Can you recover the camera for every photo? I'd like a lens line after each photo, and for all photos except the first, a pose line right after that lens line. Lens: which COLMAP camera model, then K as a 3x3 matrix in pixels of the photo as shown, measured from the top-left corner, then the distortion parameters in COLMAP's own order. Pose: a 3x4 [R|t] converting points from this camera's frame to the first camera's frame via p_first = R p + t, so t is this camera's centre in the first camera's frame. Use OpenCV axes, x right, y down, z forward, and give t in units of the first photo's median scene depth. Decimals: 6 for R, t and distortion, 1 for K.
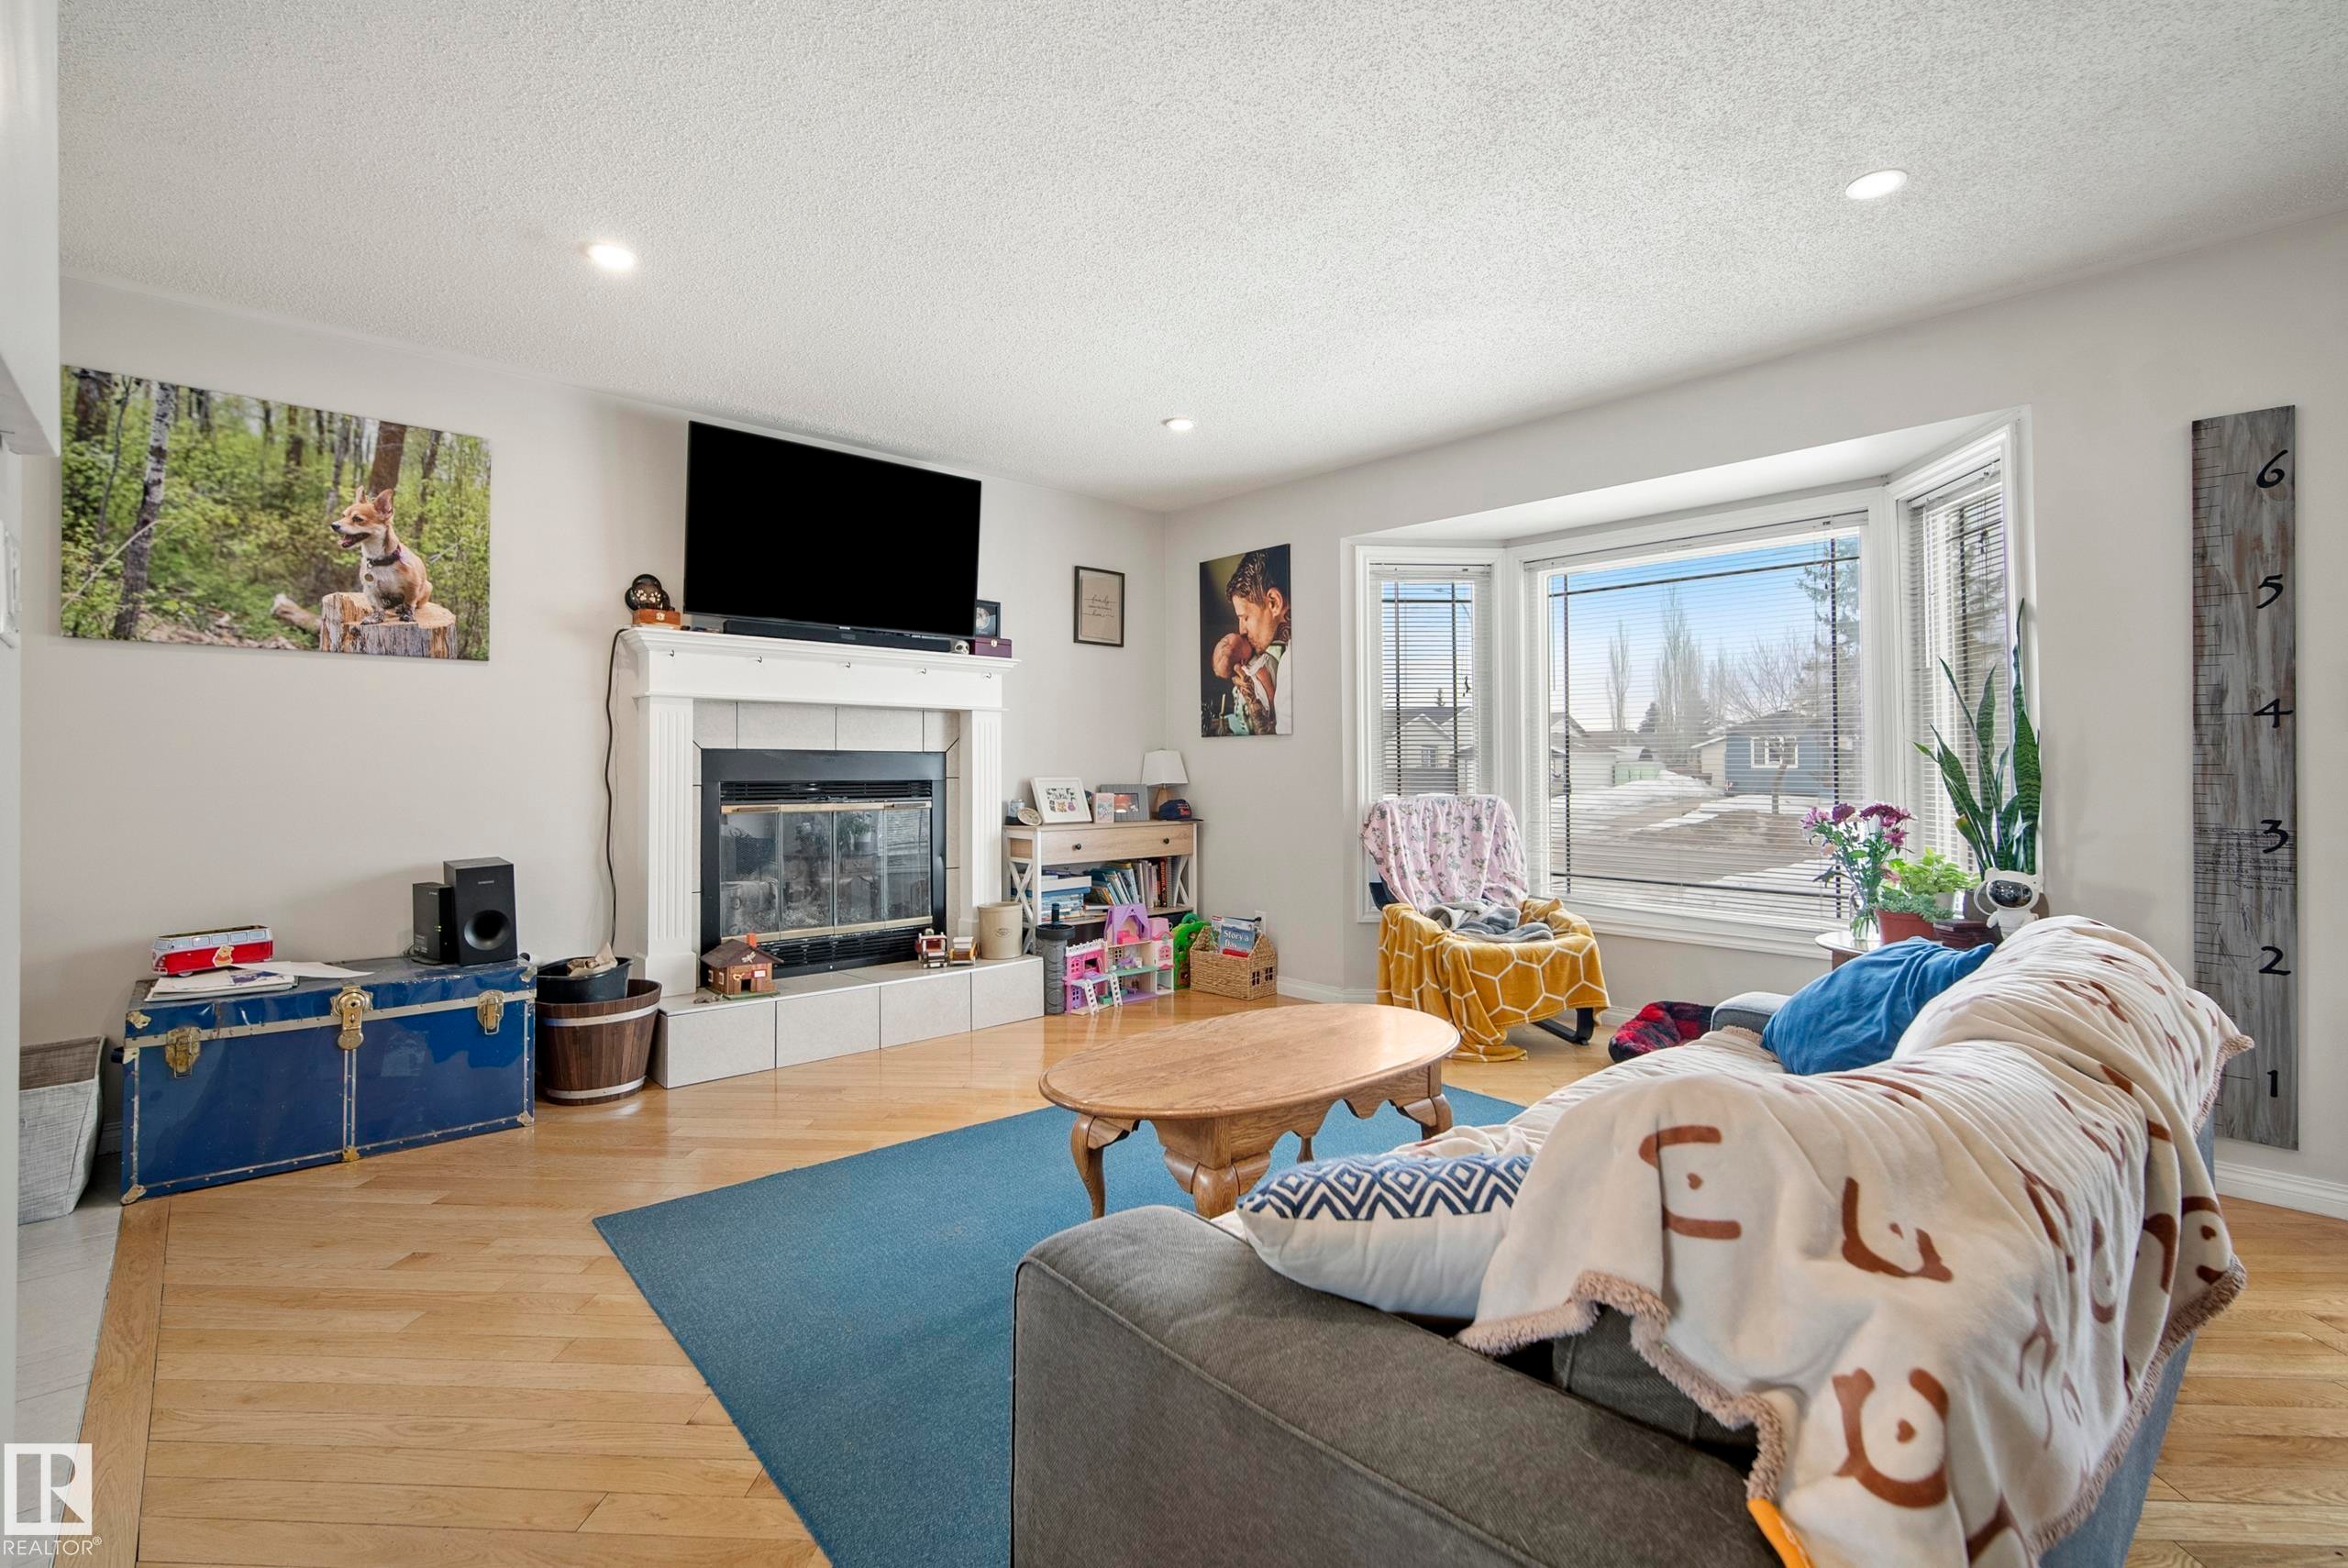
lens RADIAL K [[1035.8, 0, 1167.5], [0, 1035.8, 736.8], [0, 0, 1]] dist [-0.010050, 0.002511]
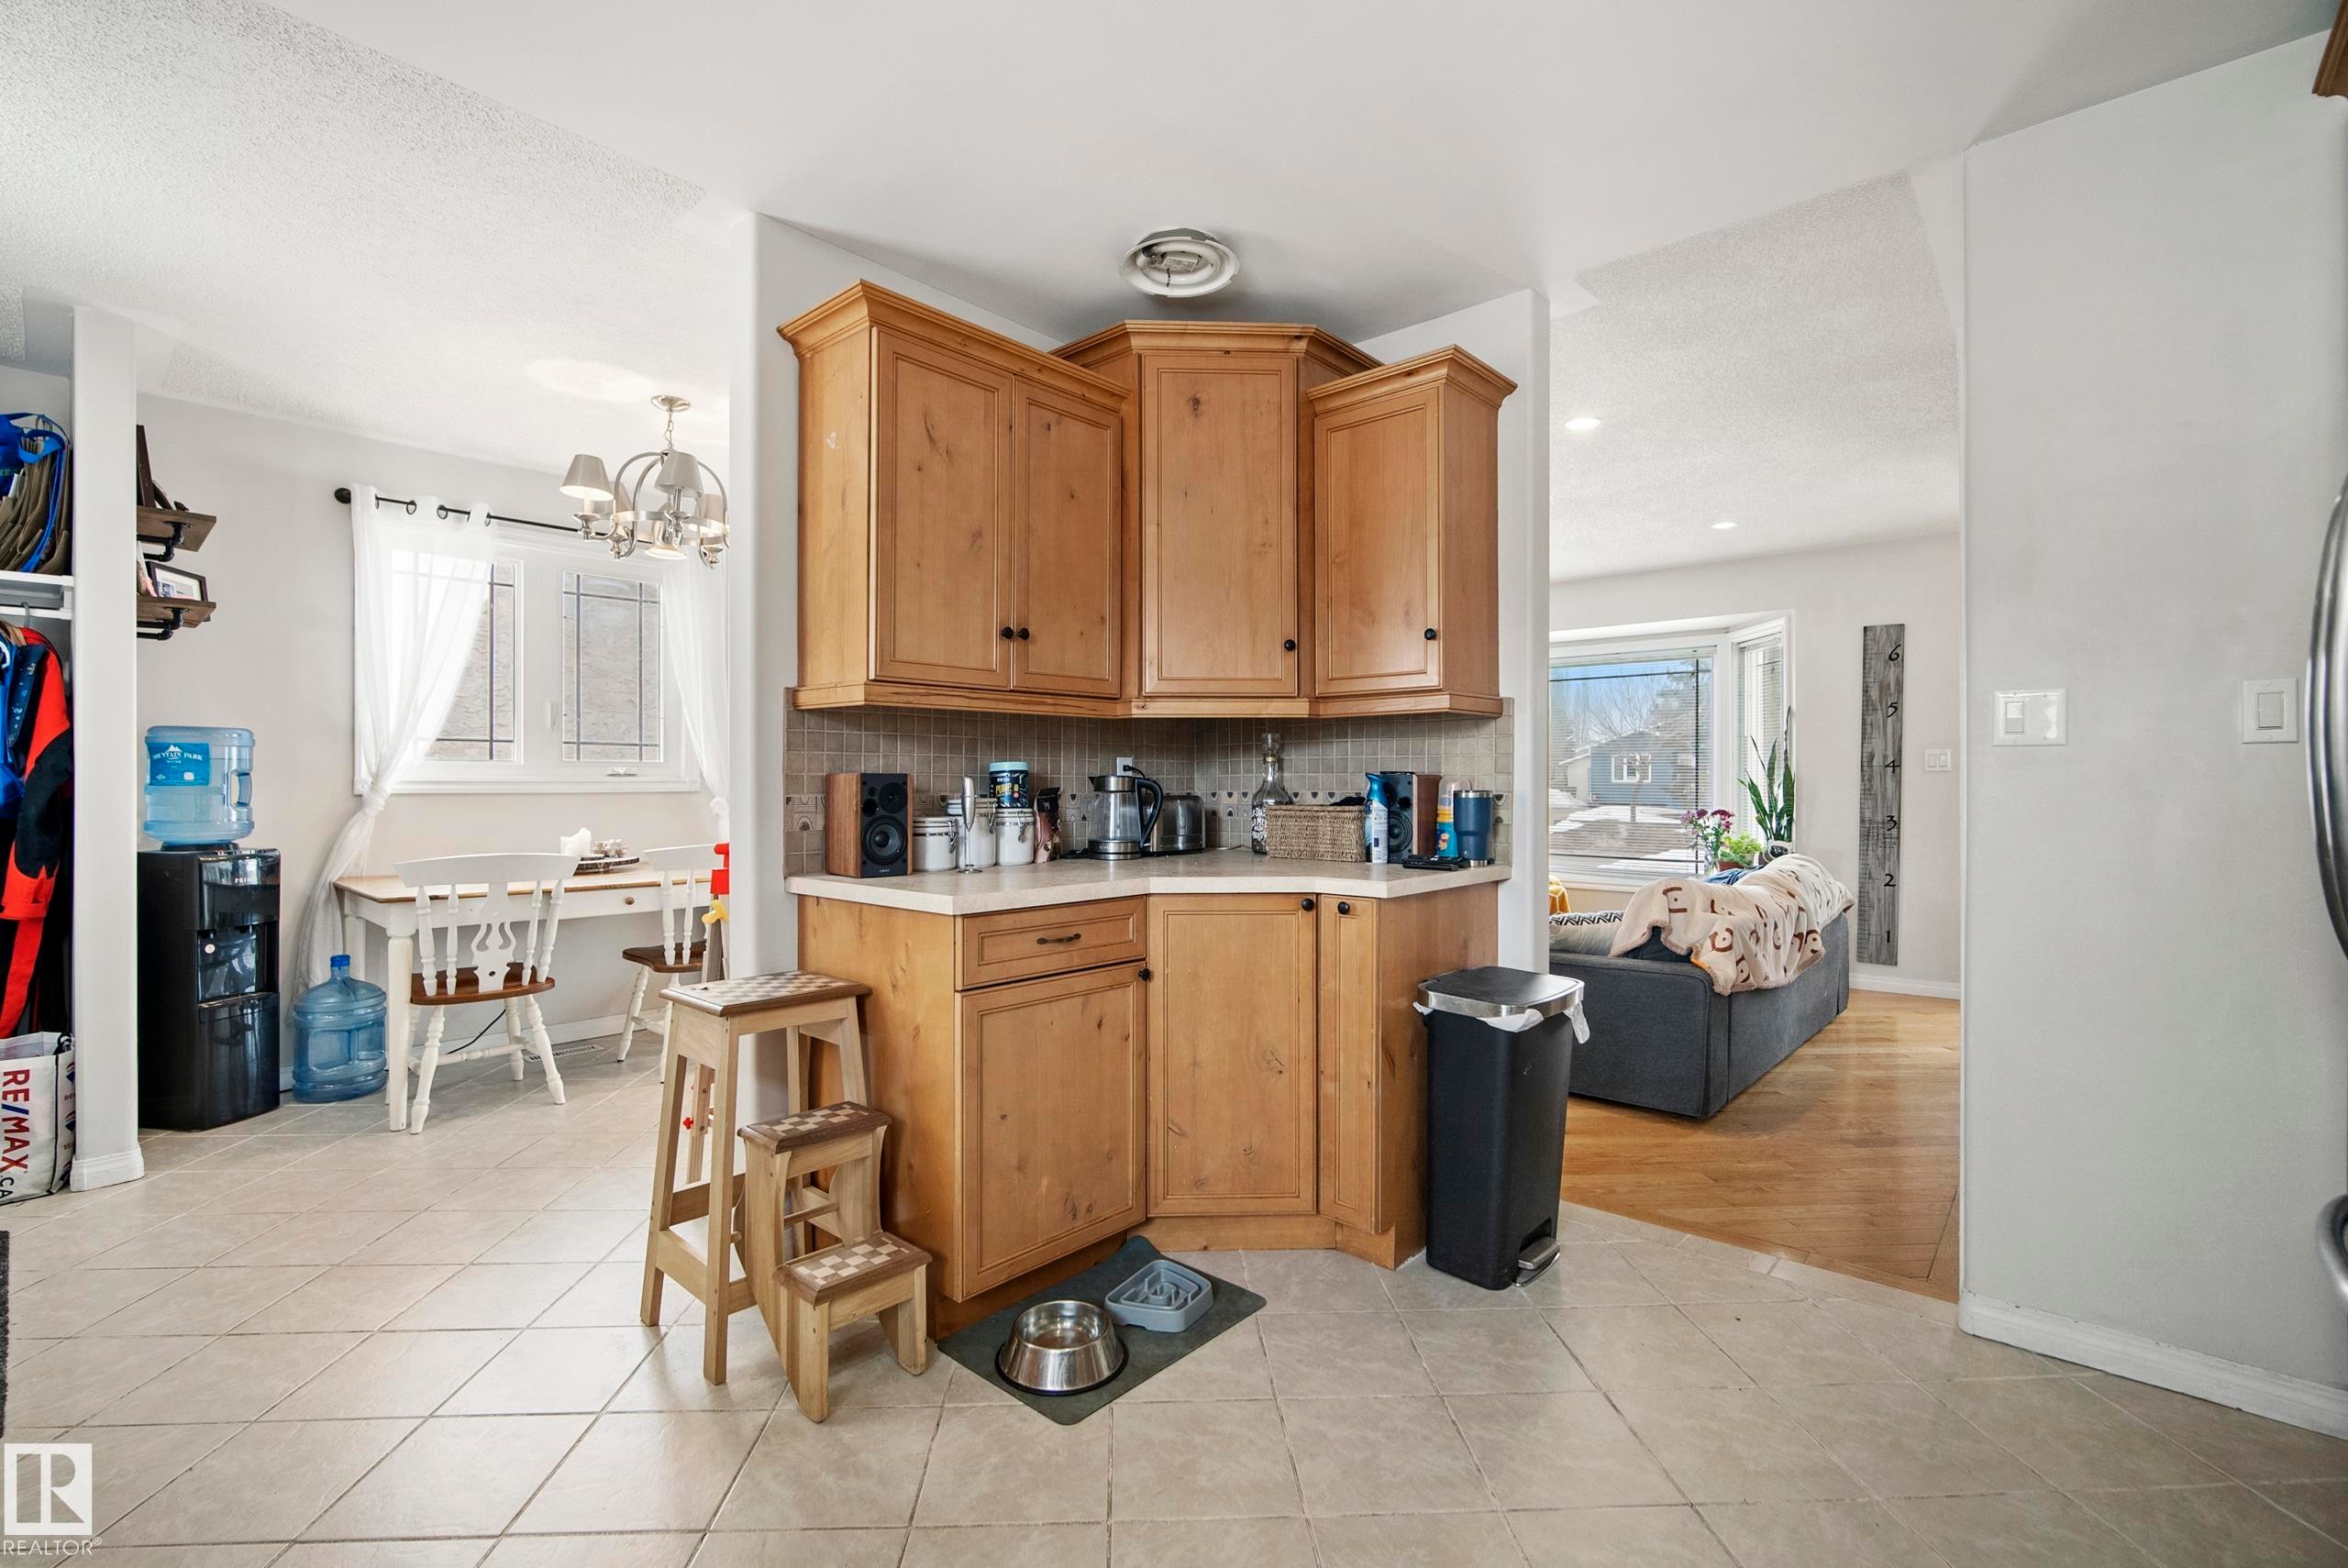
lens RADIAL K [[1035.8, 0, 1149.2], [0, 1035.8, 775.9], [0, 0, 1]] dist [-0.010050, 0.002511]
pose [[0.995011, 0.000881, 0.099765, -0.614660], [-0.003467, 0.999662, 0.025752, -0.047088], [-0.099709, -0.025970, 0.994678, -0.885756]]
